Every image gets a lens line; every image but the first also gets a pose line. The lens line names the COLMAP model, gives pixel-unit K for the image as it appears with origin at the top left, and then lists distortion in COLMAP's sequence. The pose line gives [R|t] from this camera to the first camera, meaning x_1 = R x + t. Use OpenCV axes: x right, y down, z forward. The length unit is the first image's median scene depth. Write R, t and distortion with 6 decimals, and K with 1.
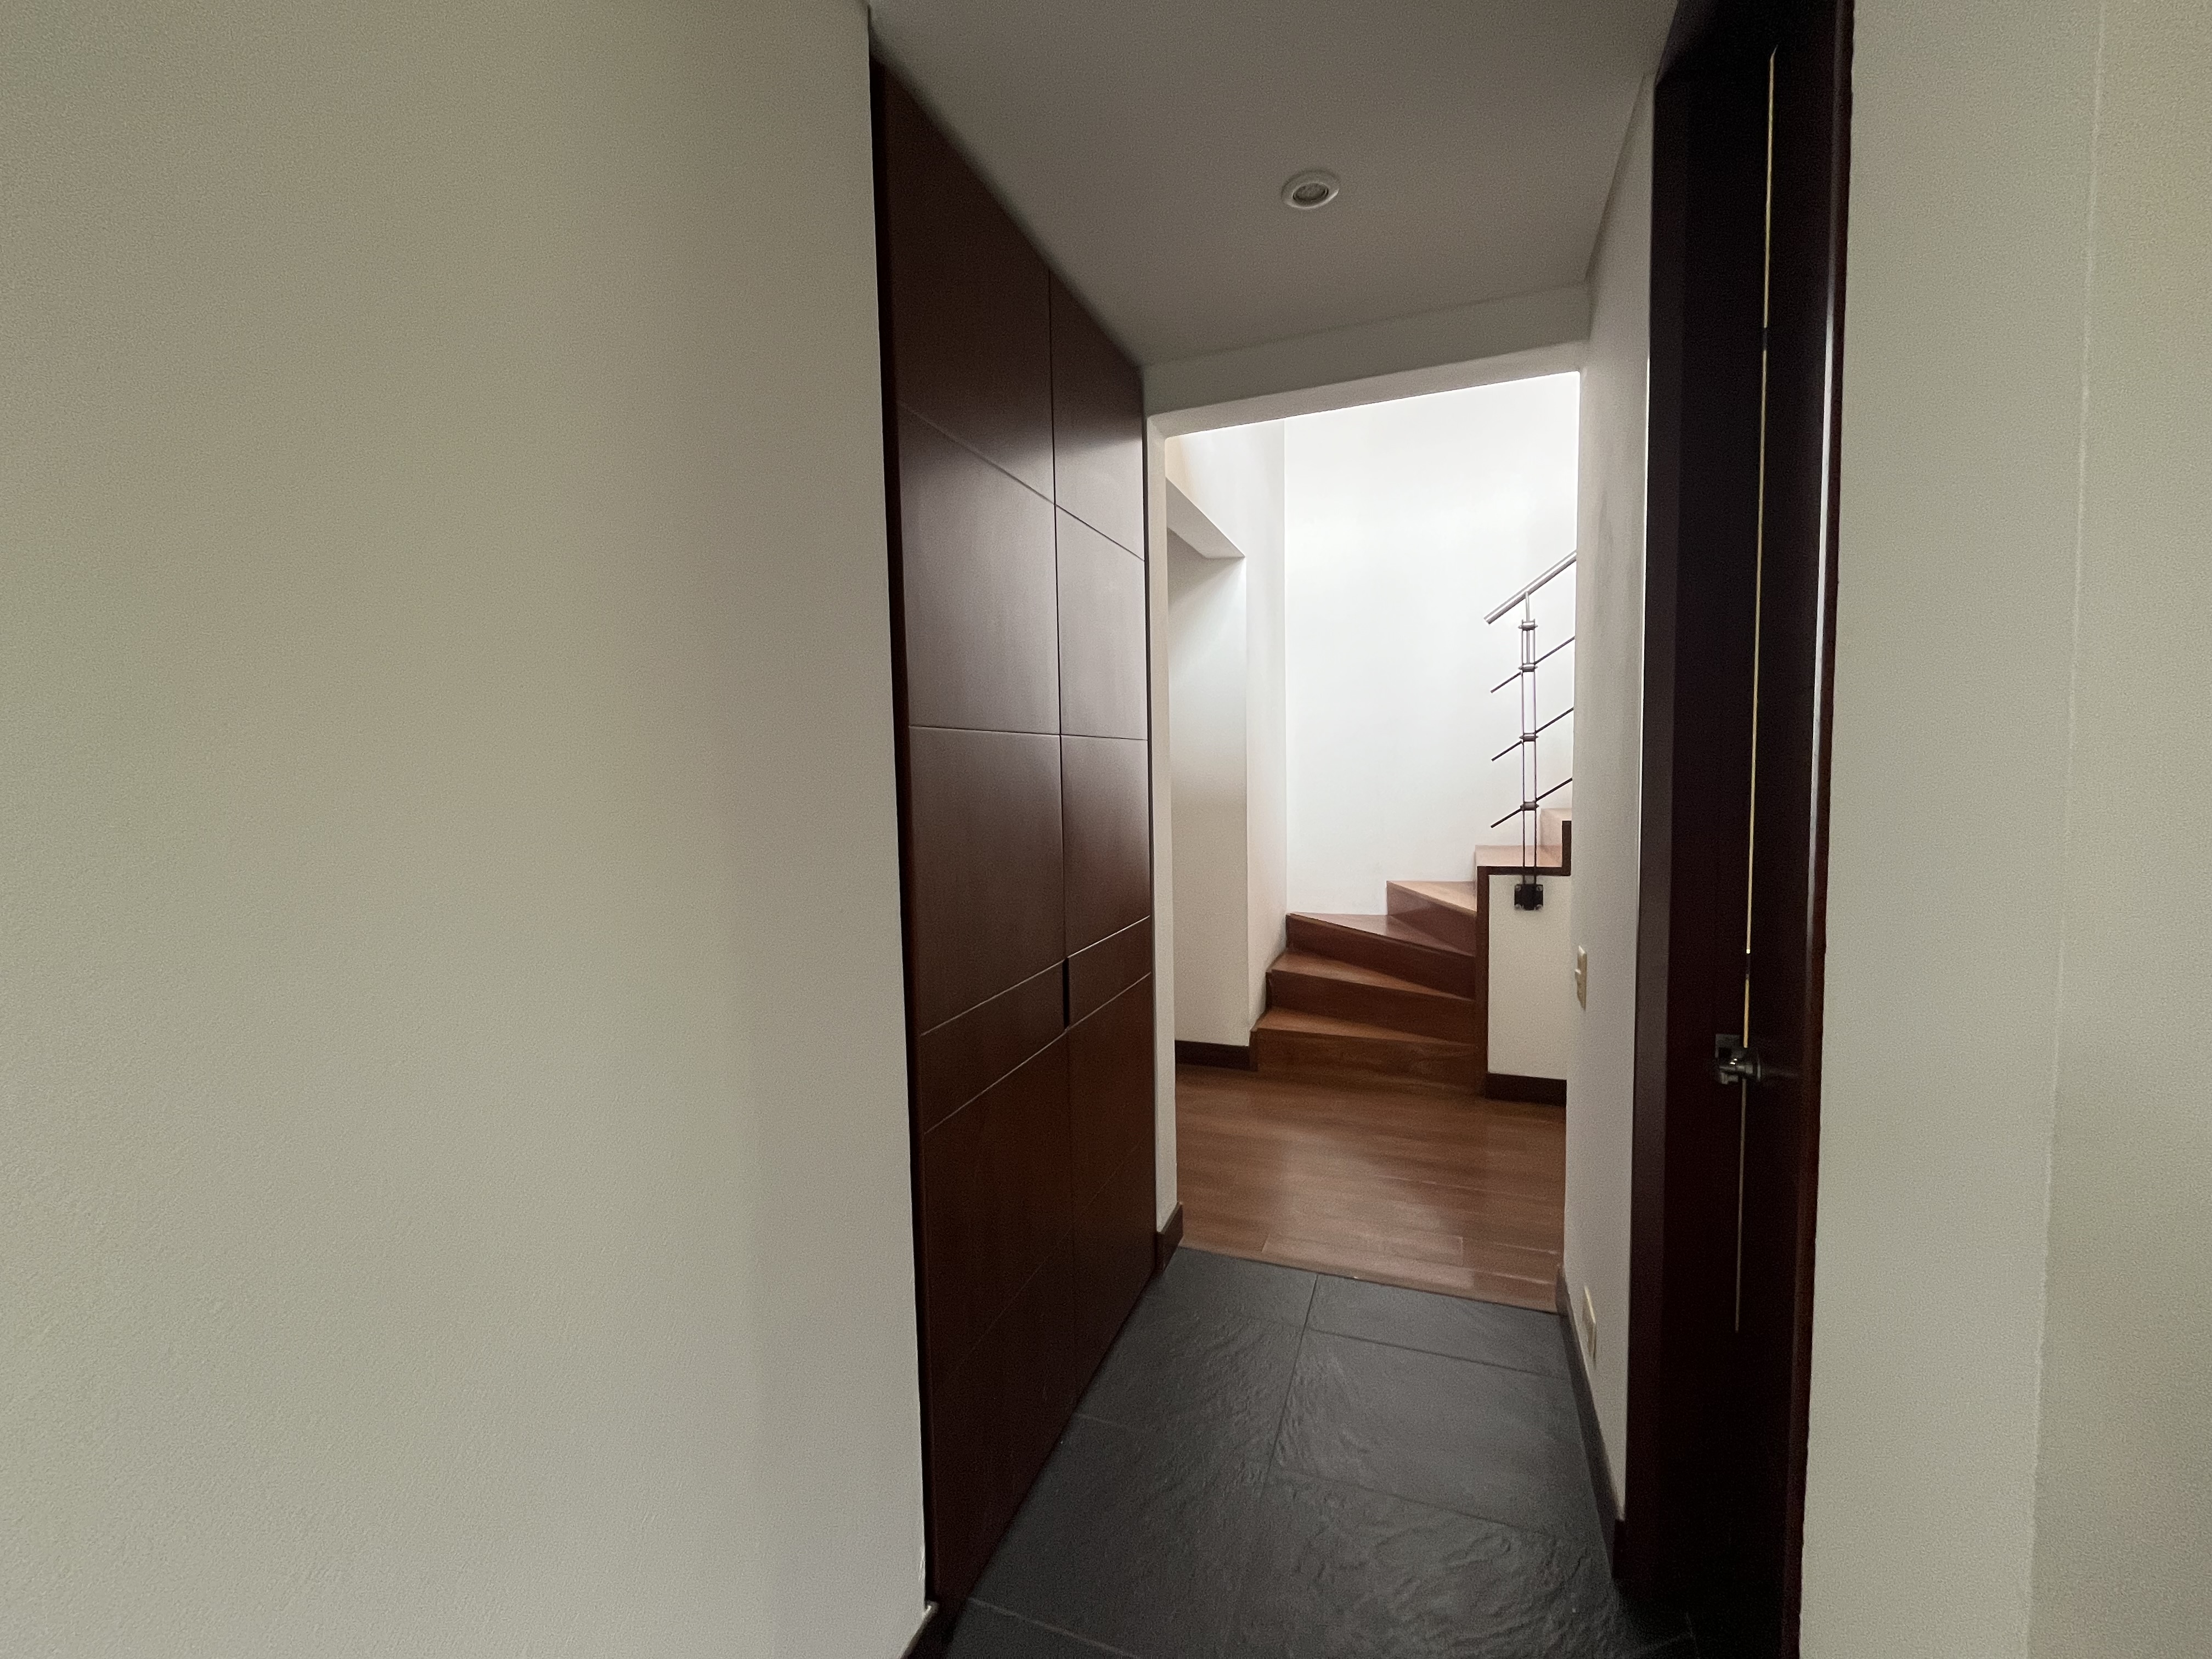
lens RADIAL K [[897.9, 0, 1106.8], [0, 897.9, 841.6], [0, 0, 1]] dist [-0.002930, -0.000083]
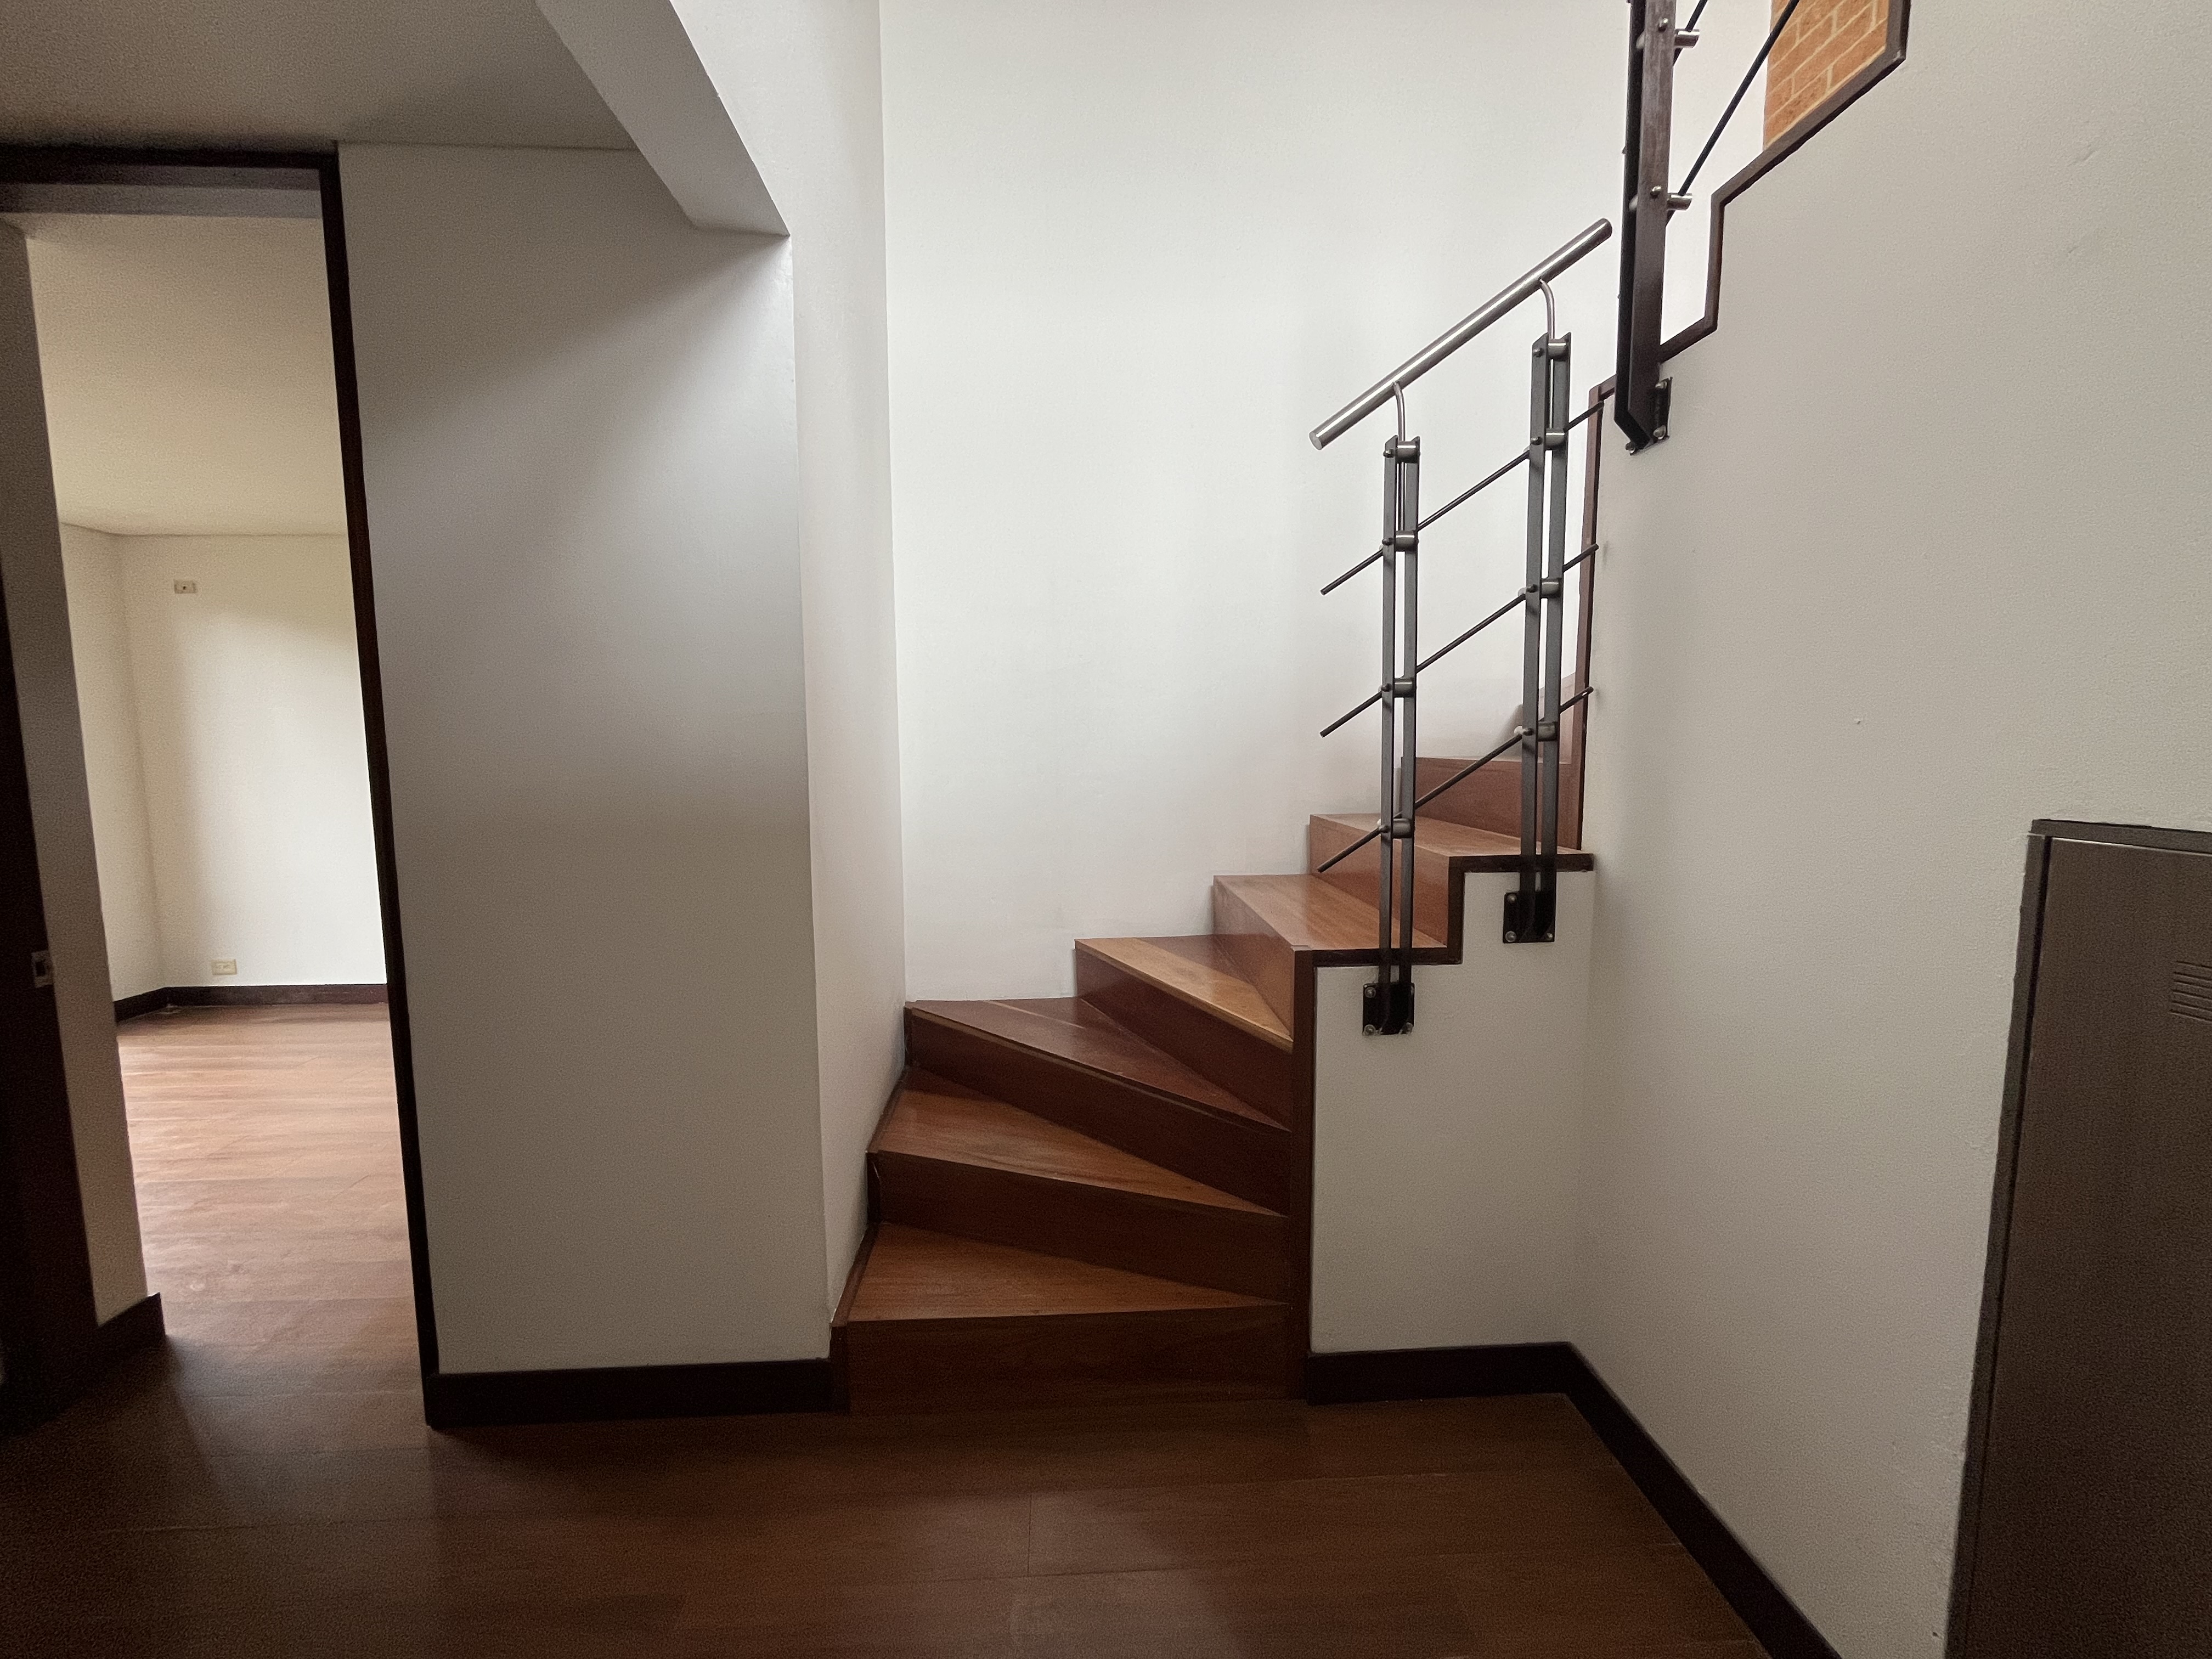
lens RADIAL K [[897.9, 0, 1107.4], [0, 897.9, 839.3], [0, 0, 1]] dist [-0.002930, -0.000083]
pose [[0.912093, -0.023580, 0.409304, 0.115954], [0.017383, 0.999671, 0.018855, -0.042843], [-0.409614, -0.010083, 0.912203, 0.574545]]
